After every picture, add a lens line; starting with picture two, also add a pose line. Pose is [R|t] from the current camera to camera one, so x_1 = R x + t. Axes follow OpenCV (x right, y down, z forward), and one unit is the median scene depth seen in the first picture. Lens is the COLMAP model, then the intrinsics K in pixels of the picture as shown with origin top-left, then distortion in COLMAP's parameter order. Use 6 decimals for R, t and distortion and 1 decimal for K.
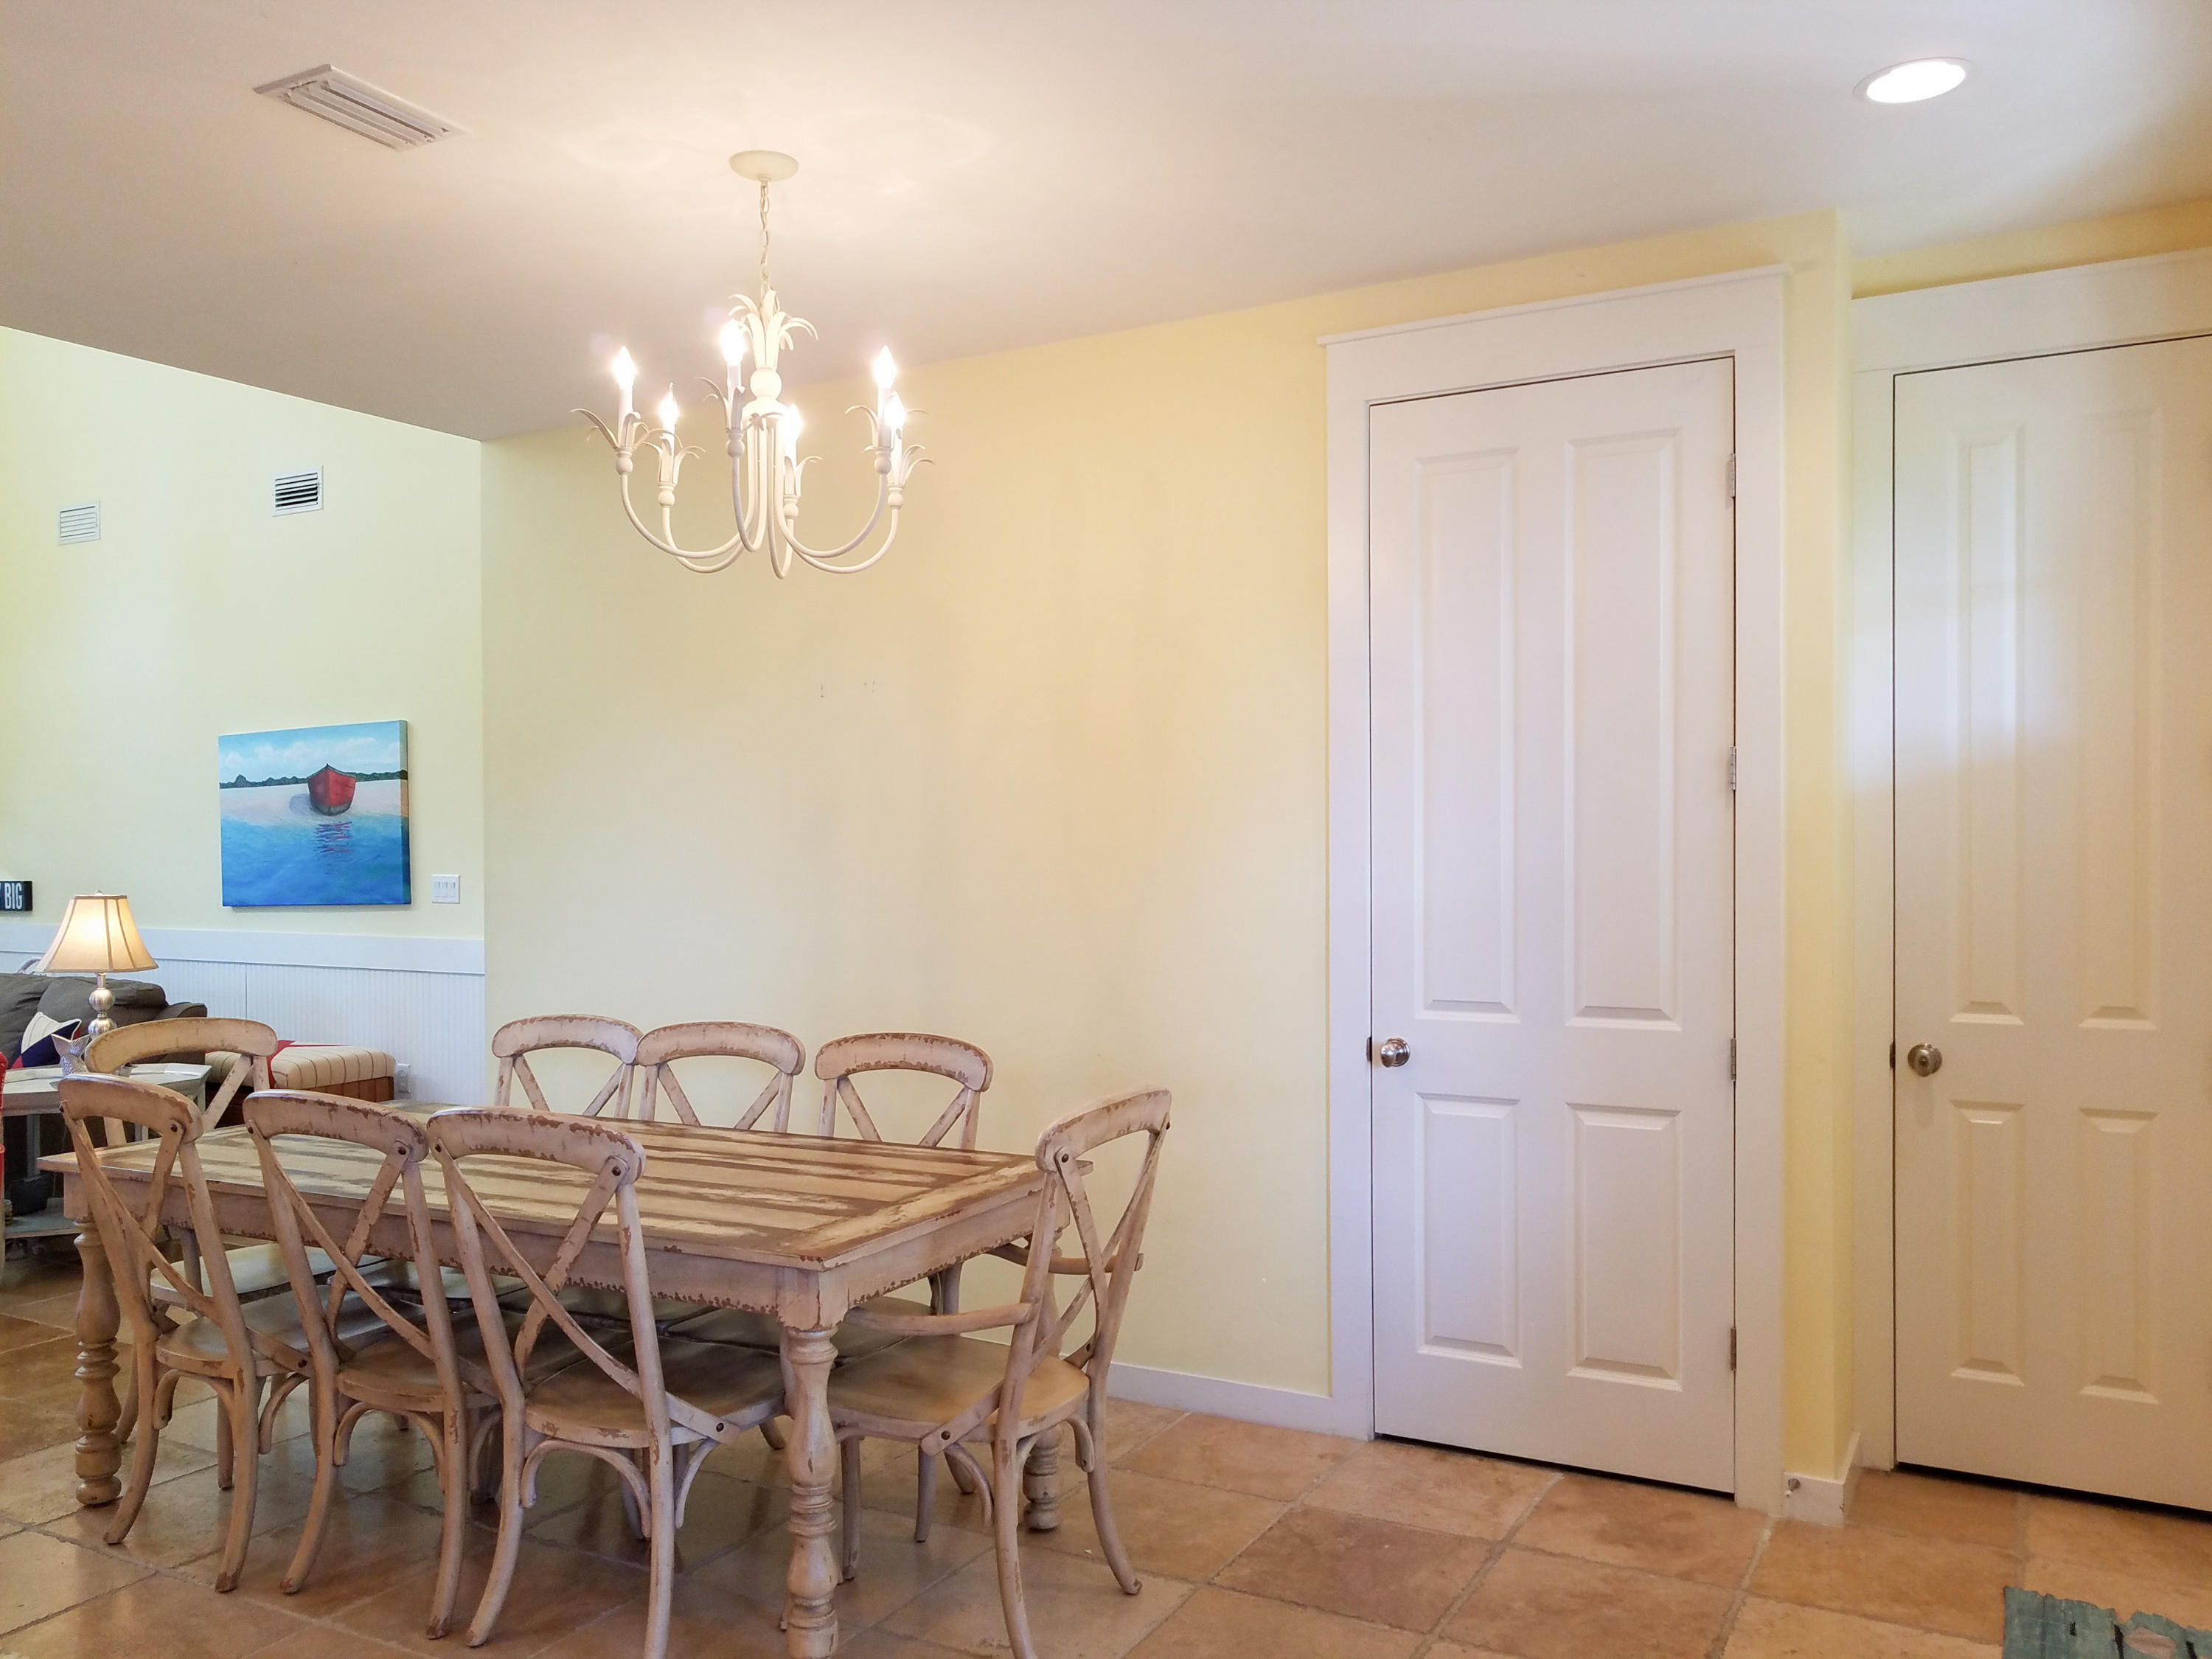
lens RADIAL K [[1712.8, 0, 1088.5], [0, 1712.8, 868.3], [0, 0, 1]] dist [0.004914, 0.005273]
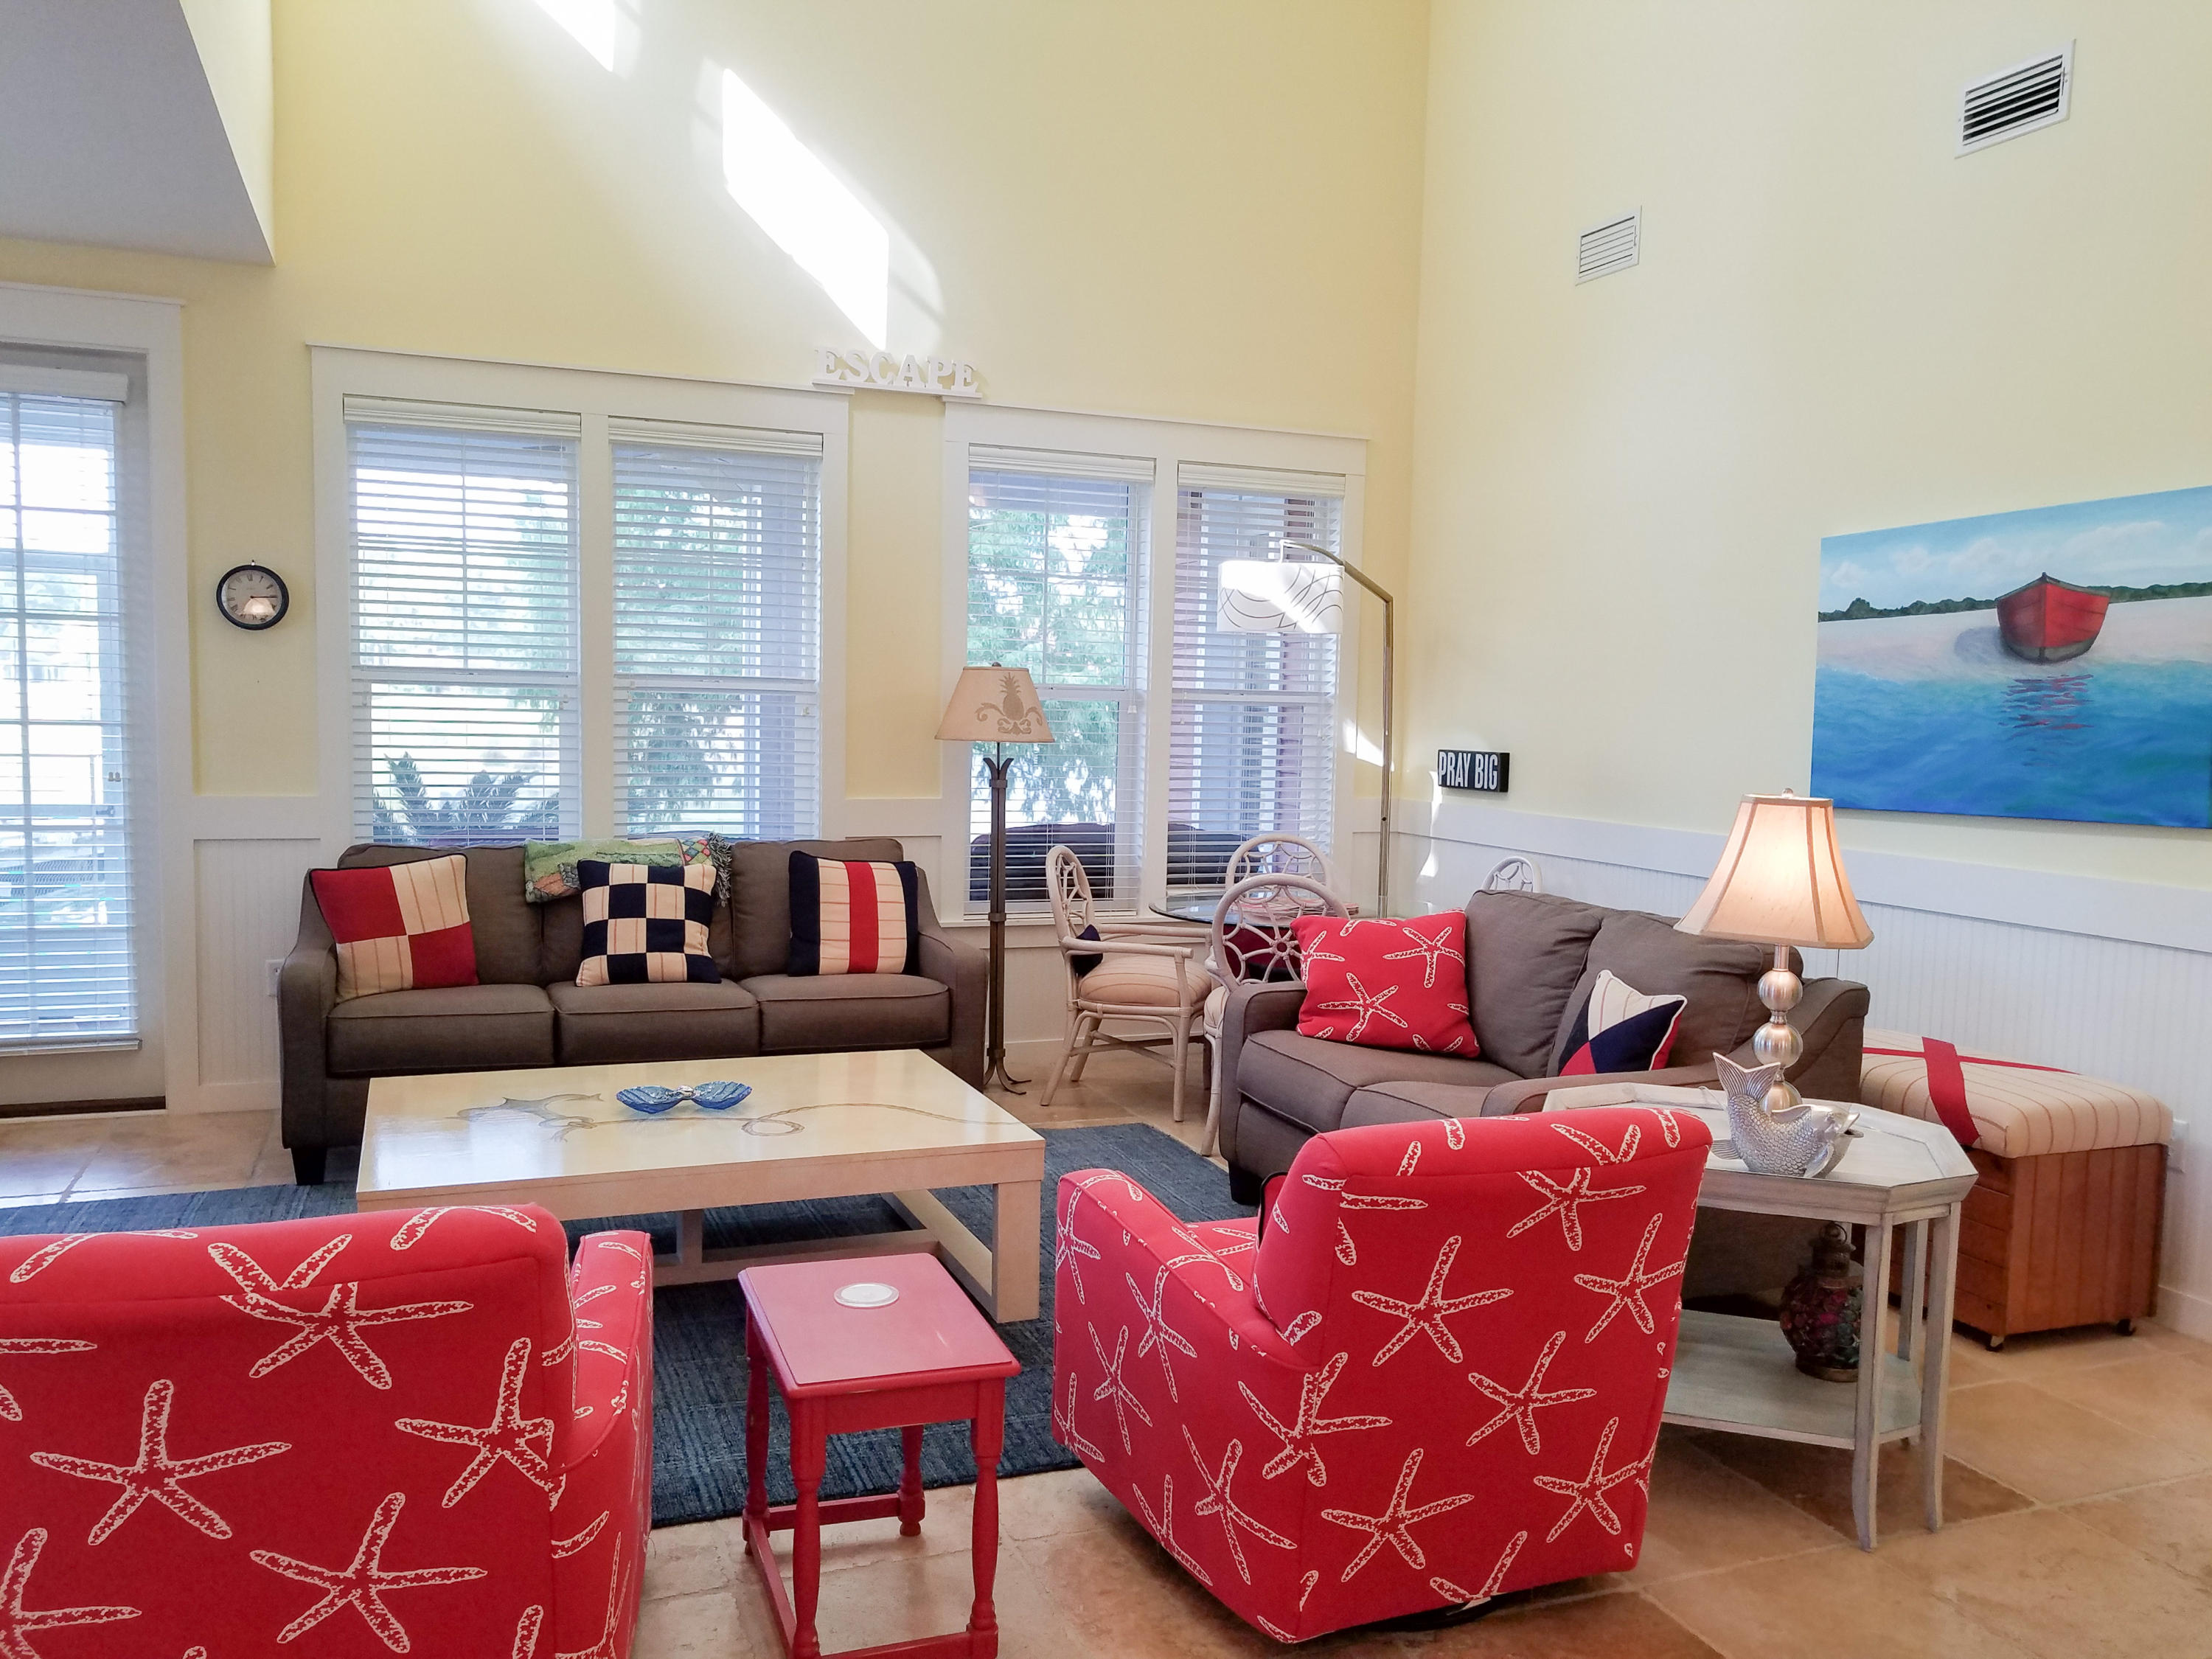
lens RADIAL K [[1712.8, 0, 1105.5], [0, 1712.8, 863.1], [0, 0, 1]] dist [0.004914, 0.005273]
pose [[0.771293, 0.081452, -0.631247, -0.634921], [-0.036689, 0.995818, 0.083666, -0.001504], [0.635422, -0.041371, 0.771056, 0.710911]]
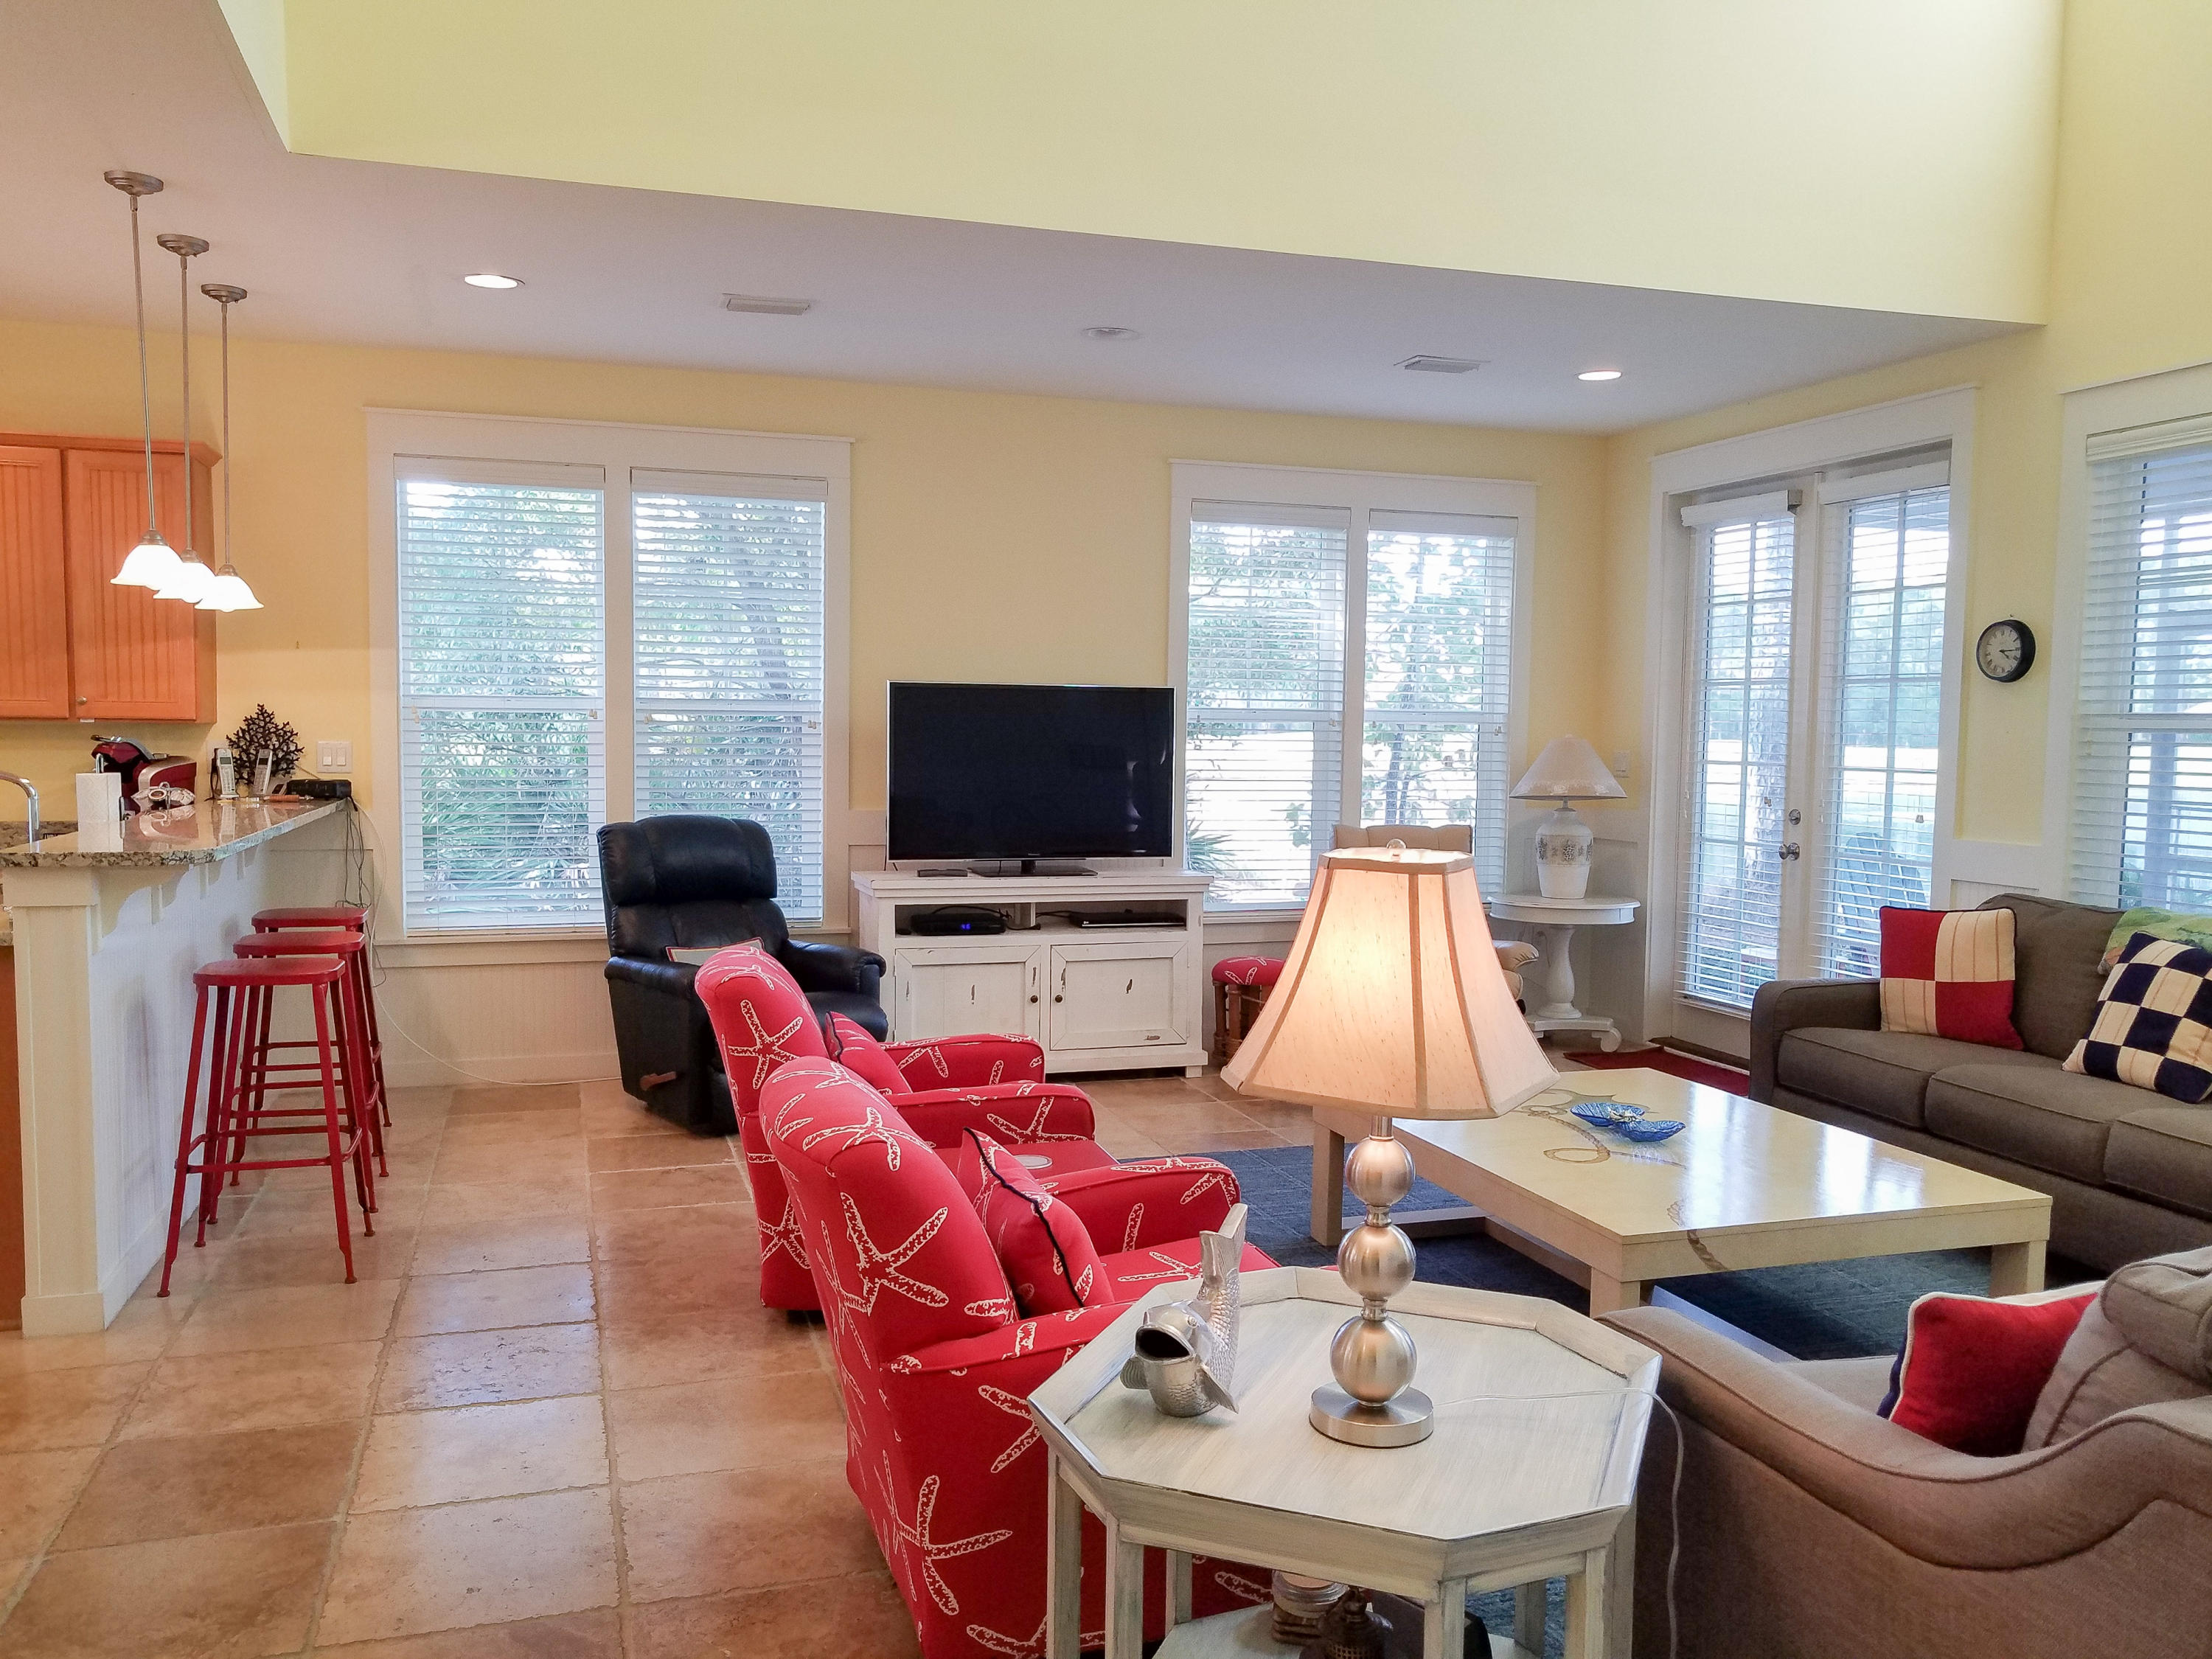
lens RADIAL K [[1712.8, 0, 1117.3], [0, 1712.8, 843.6], [0, 0, 1]] dist [0.004914, 0.005273]
pose [[-0.676740, 0.047065, -0.734716, -0.487434], [-0.019860, 0.996424, 0.082122, -0.017058], [0.735954, 0.070166, -0.673386, 1.863968]]
